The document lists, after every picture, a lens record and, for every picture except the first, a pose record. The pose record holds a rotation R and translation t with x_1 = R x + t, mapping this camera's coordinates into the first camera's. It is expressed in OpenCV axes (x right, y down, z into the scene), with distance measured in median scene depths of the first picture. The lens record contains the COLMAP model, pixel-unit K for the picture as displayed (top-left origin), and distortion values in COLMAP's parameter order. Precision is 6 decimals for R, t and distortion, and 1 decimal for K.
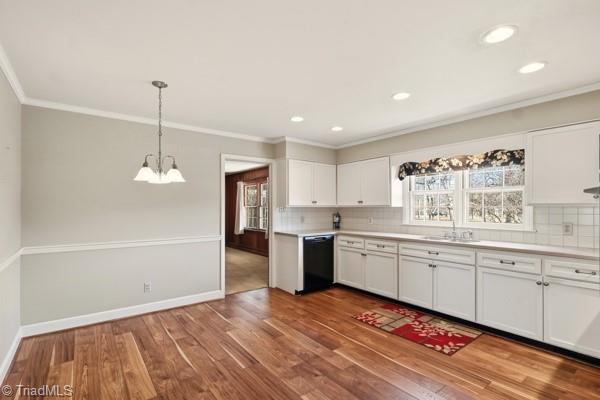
lens RADIAL K [[286.2, 0, 296.8], [0, 286.2, 205.4], [0, 0, 1]] dist [0.018584, 0.000282]
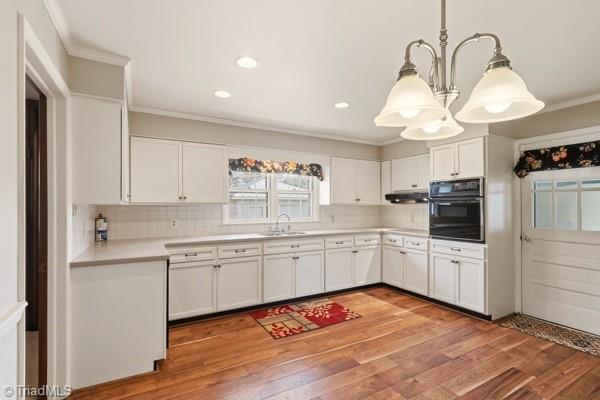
lens RADIAL K [[286.2, 0, 296.7], [0, 286.2, 203.1], [0, 0, 1]] dist [0.018584, 0.000282]
pose [[0.142305, 0.010295, 0.989769, -0.638478], [-0.007746, 0.999927, -0.009287, 0.008510], [-0.989793, -0.006345, 0.142374, 0.855390]]
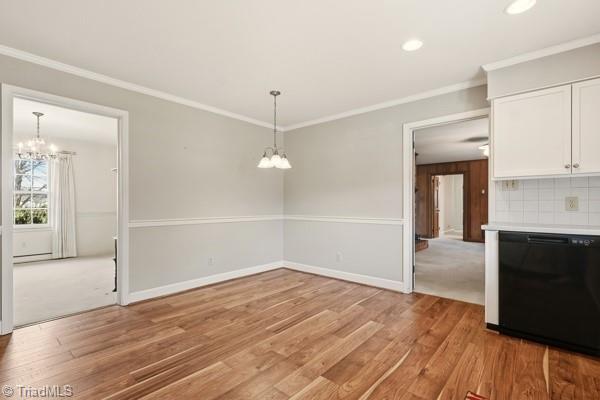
lens RADIAL K [[286.2, 0, 301.5], [0, 286.2, 202.1], [0, 0, 1]] dist [0.018584, 0.000282]
pose [[0.209121, -0.008743, -0.977851, 0.638379], [0.005563, 0.999954, -0.007751, 0.071457], [0.977874, -0.003819, 0.209160, 0.645479]]
